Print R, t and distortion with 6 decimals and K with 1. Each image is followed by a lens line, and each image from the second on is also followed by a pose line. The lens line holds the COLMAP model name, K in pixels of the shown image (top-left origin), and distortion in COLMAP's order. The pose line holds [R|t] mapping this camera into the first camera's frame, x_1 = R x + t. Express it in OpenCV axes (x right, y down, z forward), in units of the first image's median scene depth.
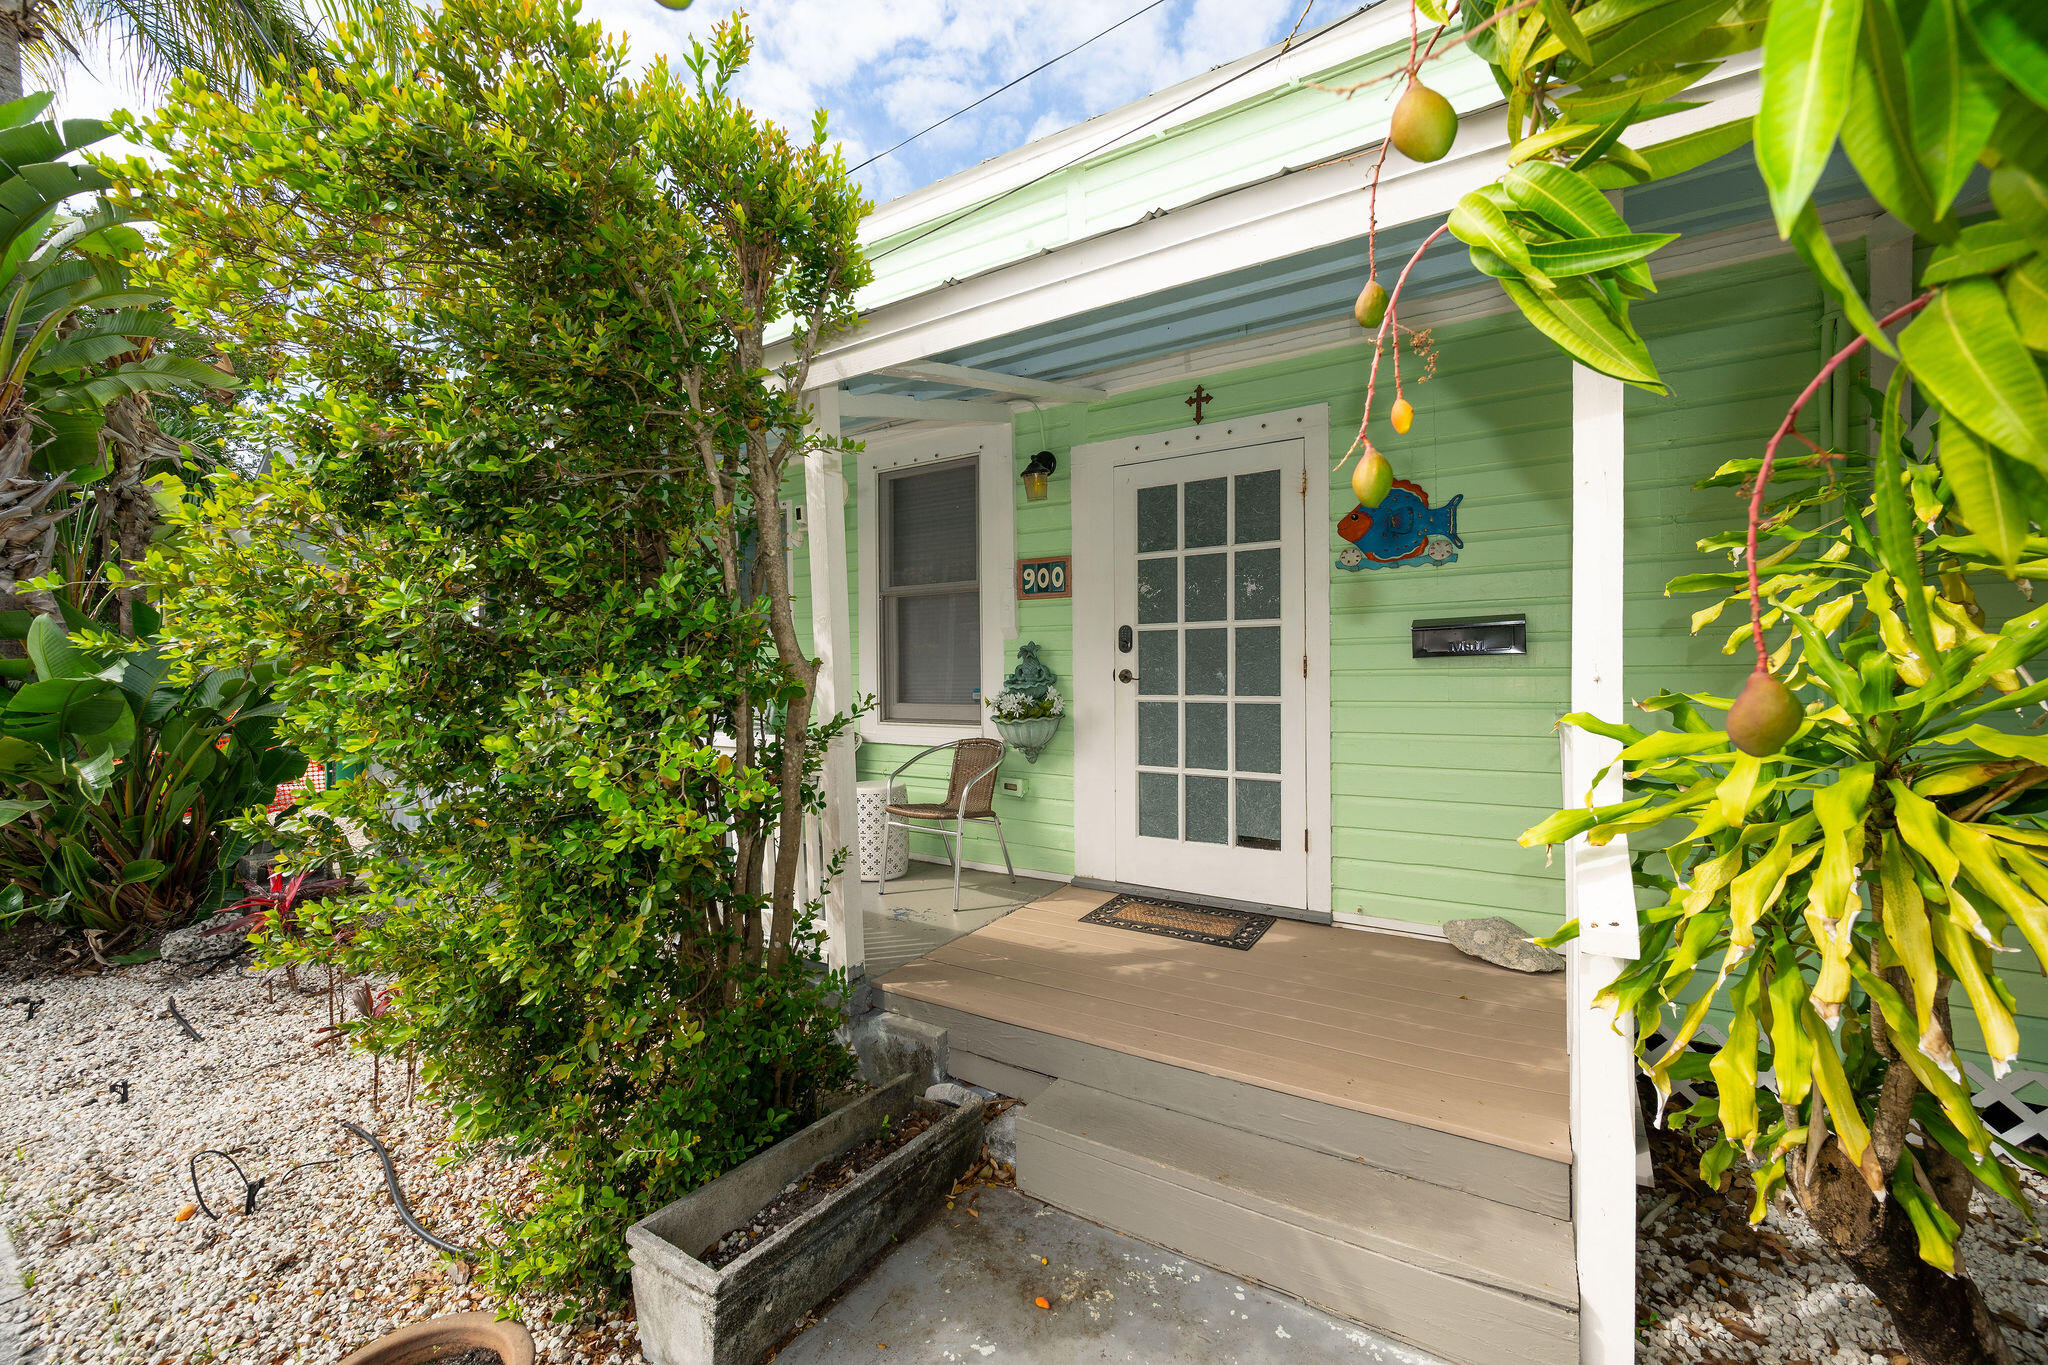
lens RADIAL K [[806.2, 0, 1026.4], [0, 806.2, 678.0], [0, 0, 1]] dist [-0.002033, -0.000455]
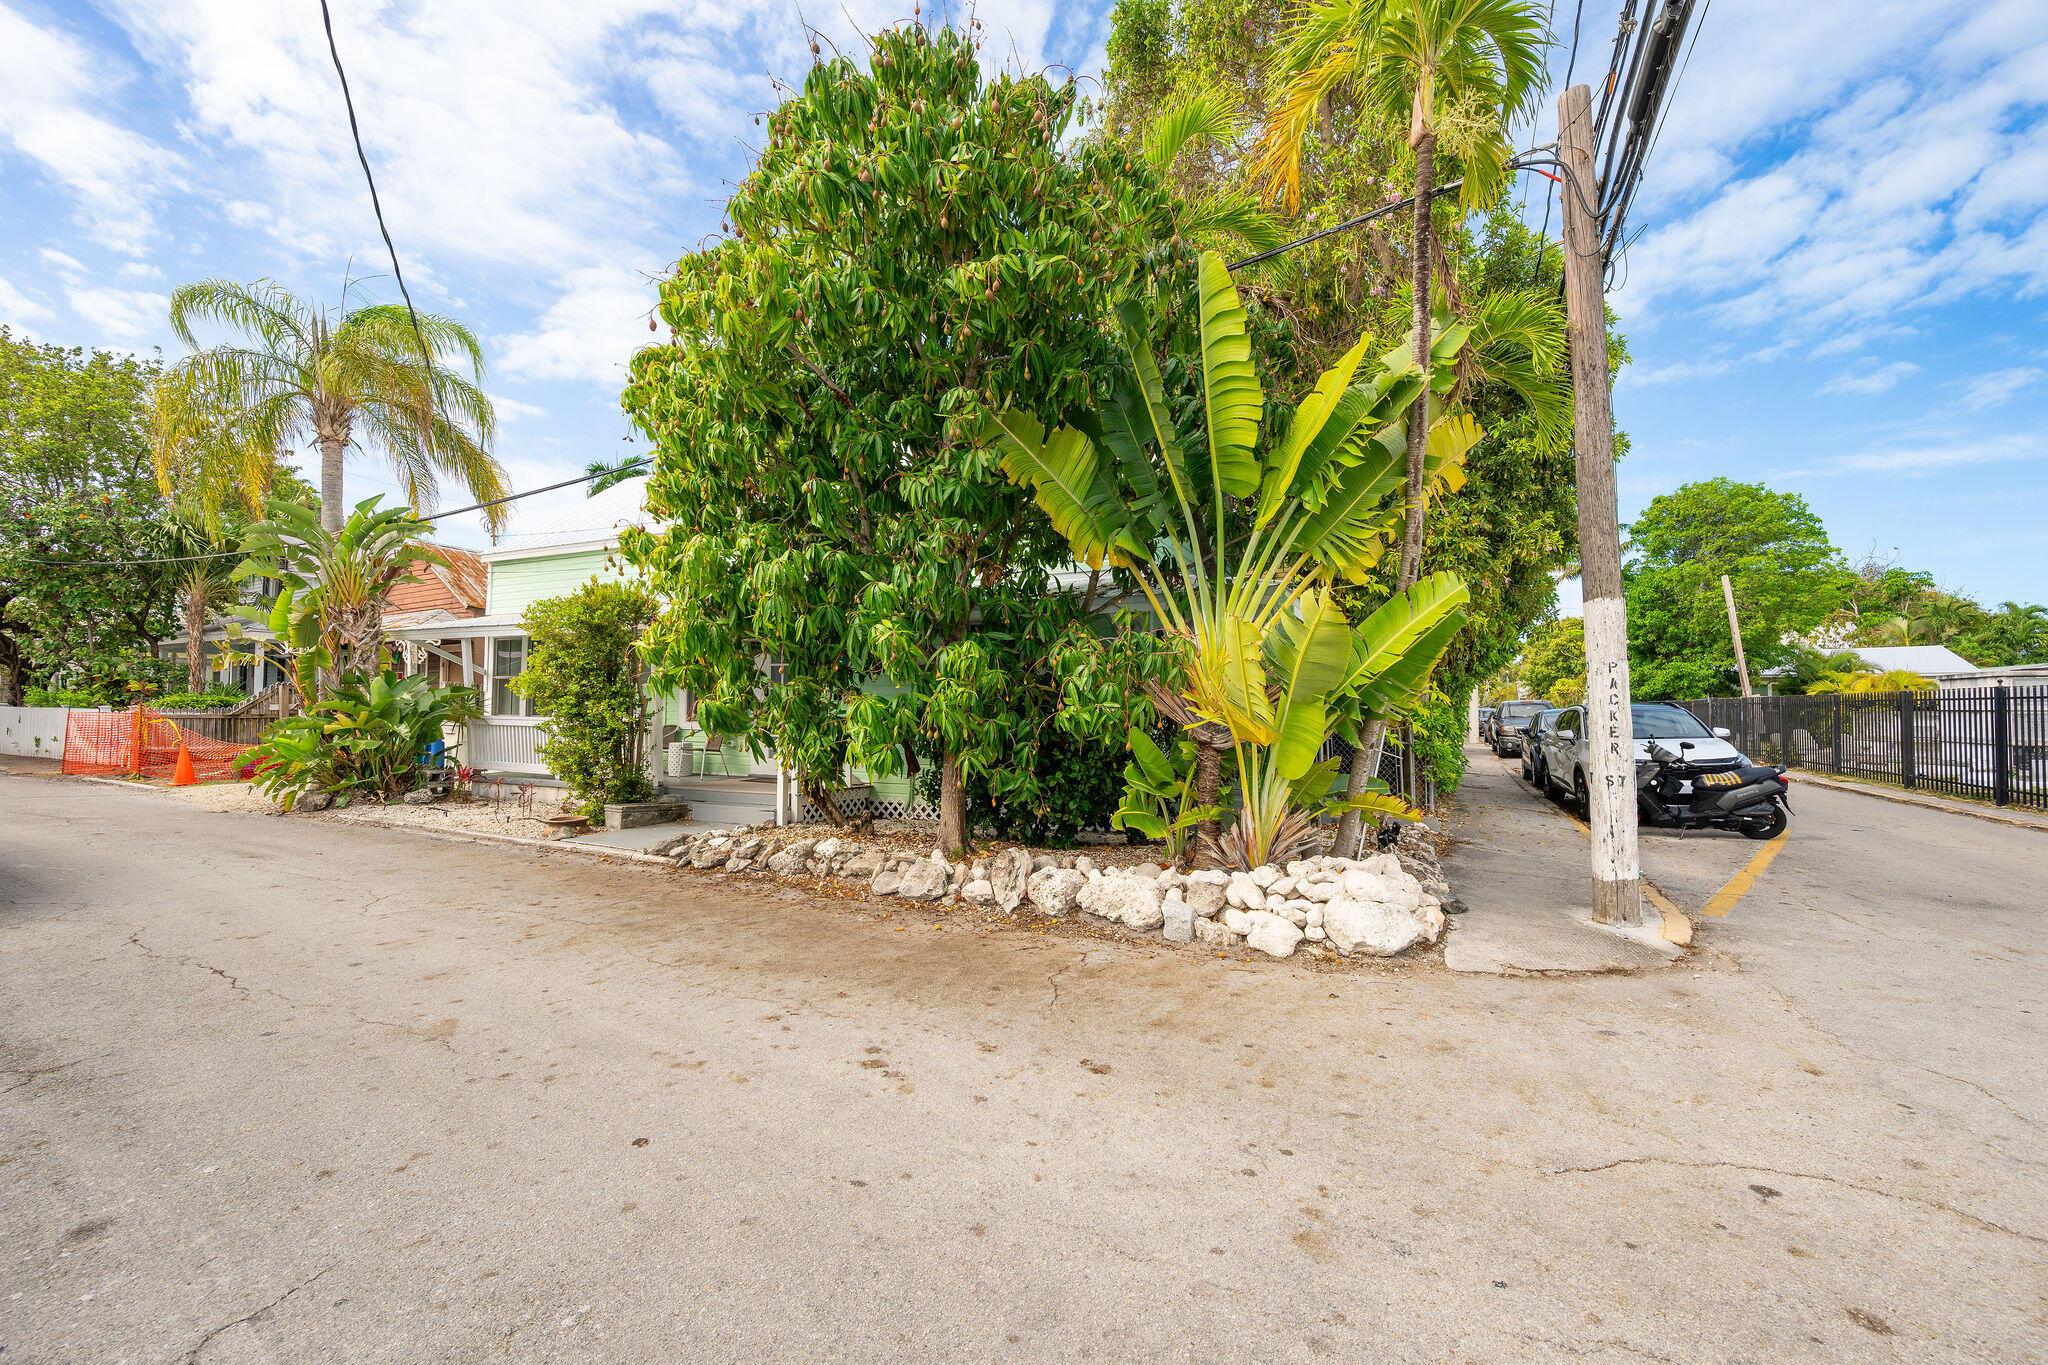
lens RADIAL K [[806.2, 0, 1042.1], [0, 806.2, 681.1], [0, 0, 1]] dist [-0.002033, -0.000455]
pose [[0.994679, 0.024334, 0.100103, 0.820551], [-0.019722, 0.998709, -0.046805, 0.025801], [-0.101113, 0.044582, 0.993876, -2.070217]]
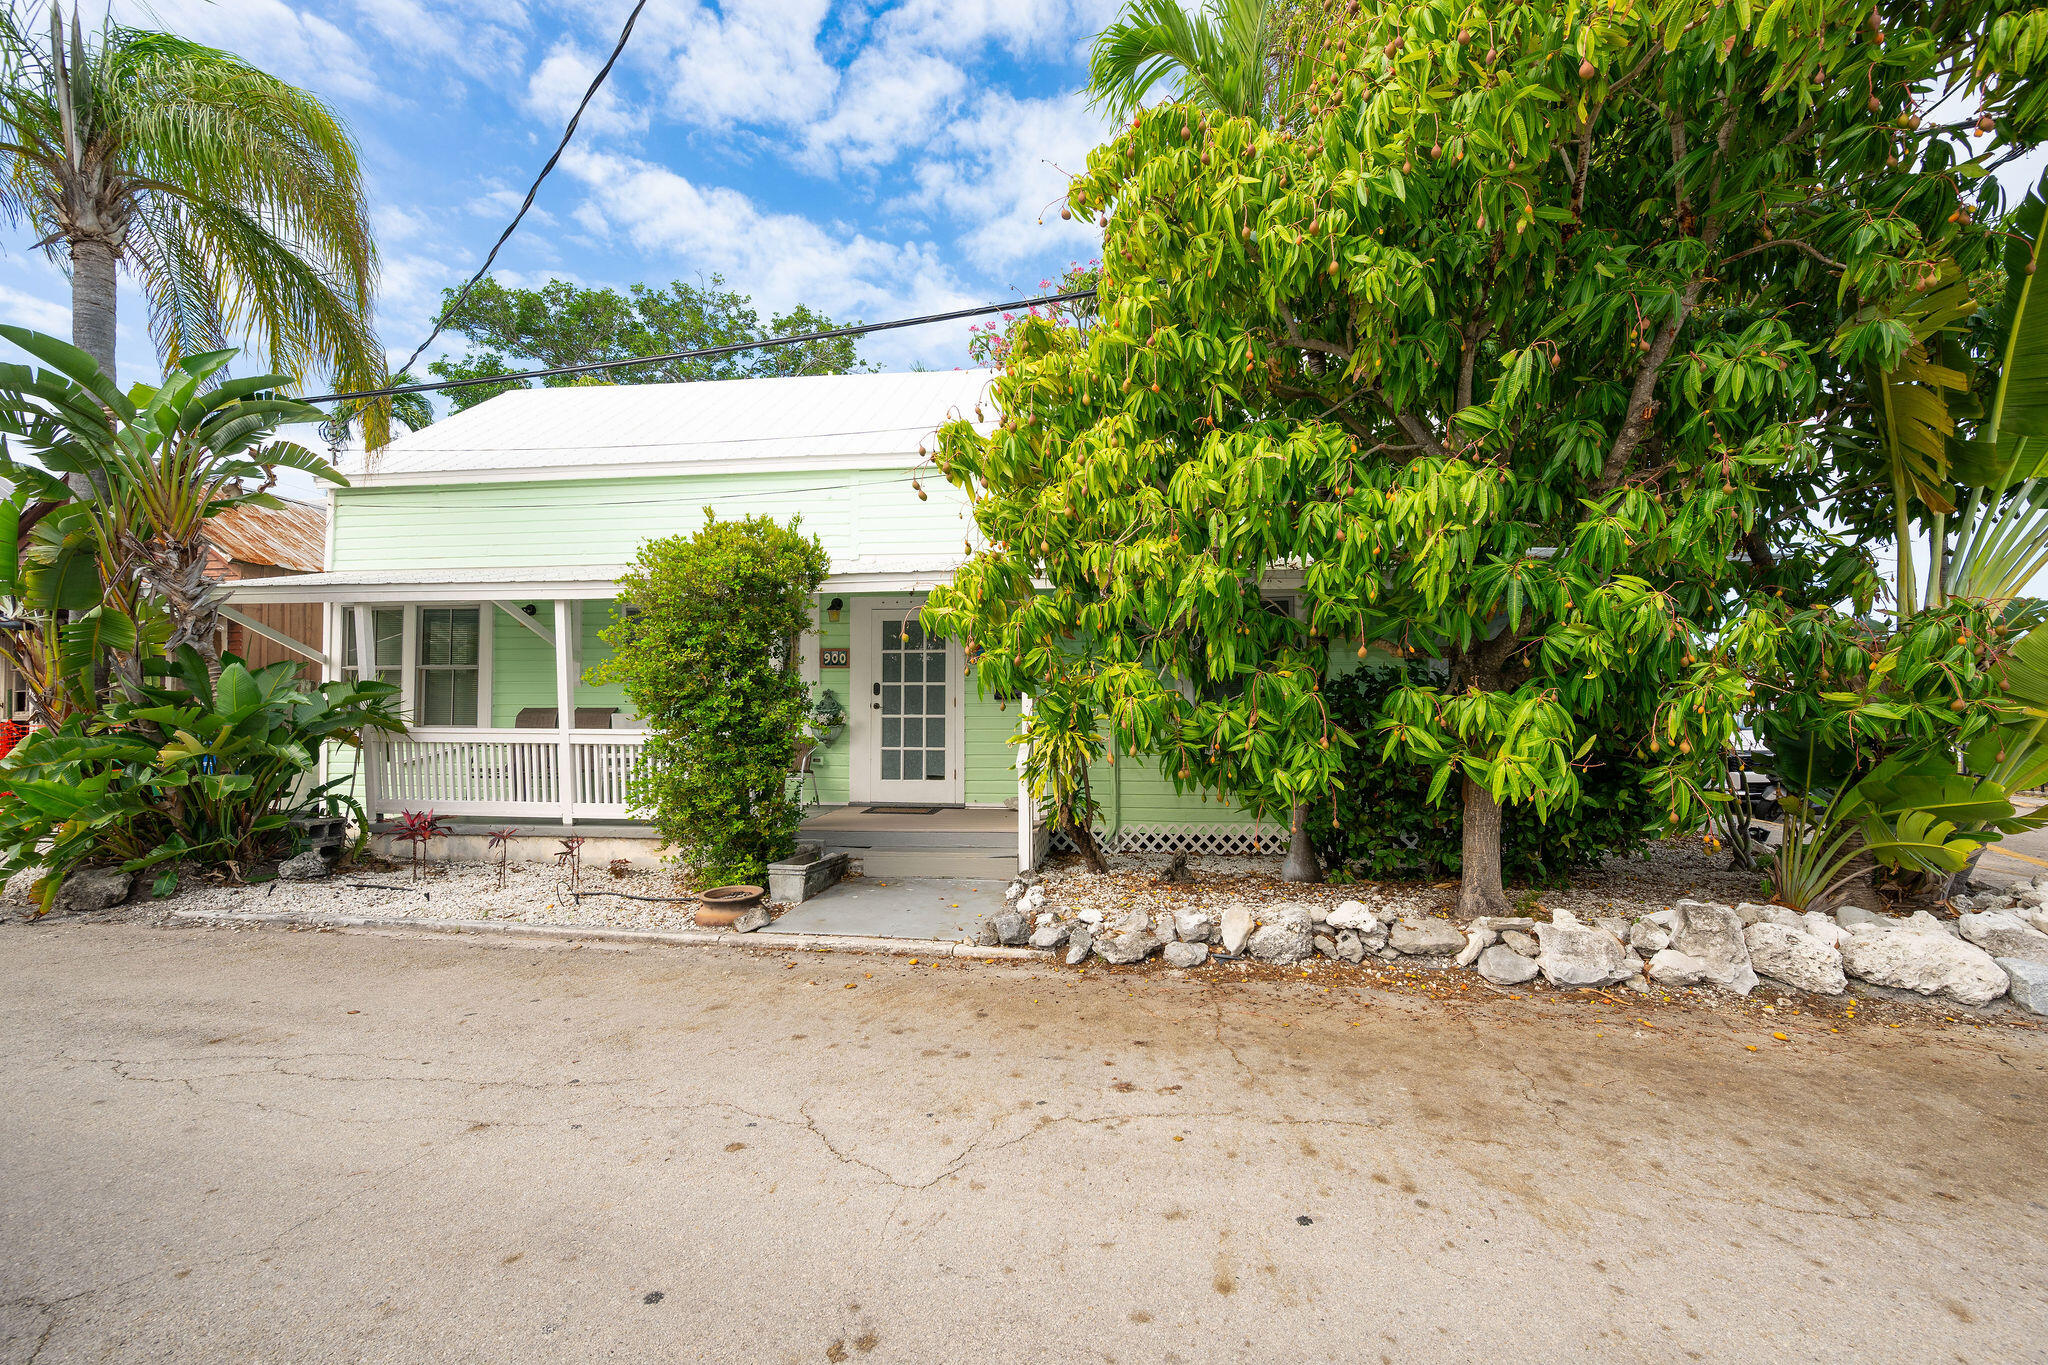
lens RADIAL K [[806.2, 0, 1022.1], [0, 806.2, 685.0], [0, 0, 1]] dist [-0.002033, -0.000455]
pose [[0.913900, 0.017197, 0.405575, -0.407343], [-0.004043, 0.999438, -0.033267, 0.011831], [-0.405919, 0.028763, 0.913456, -1.165678]]
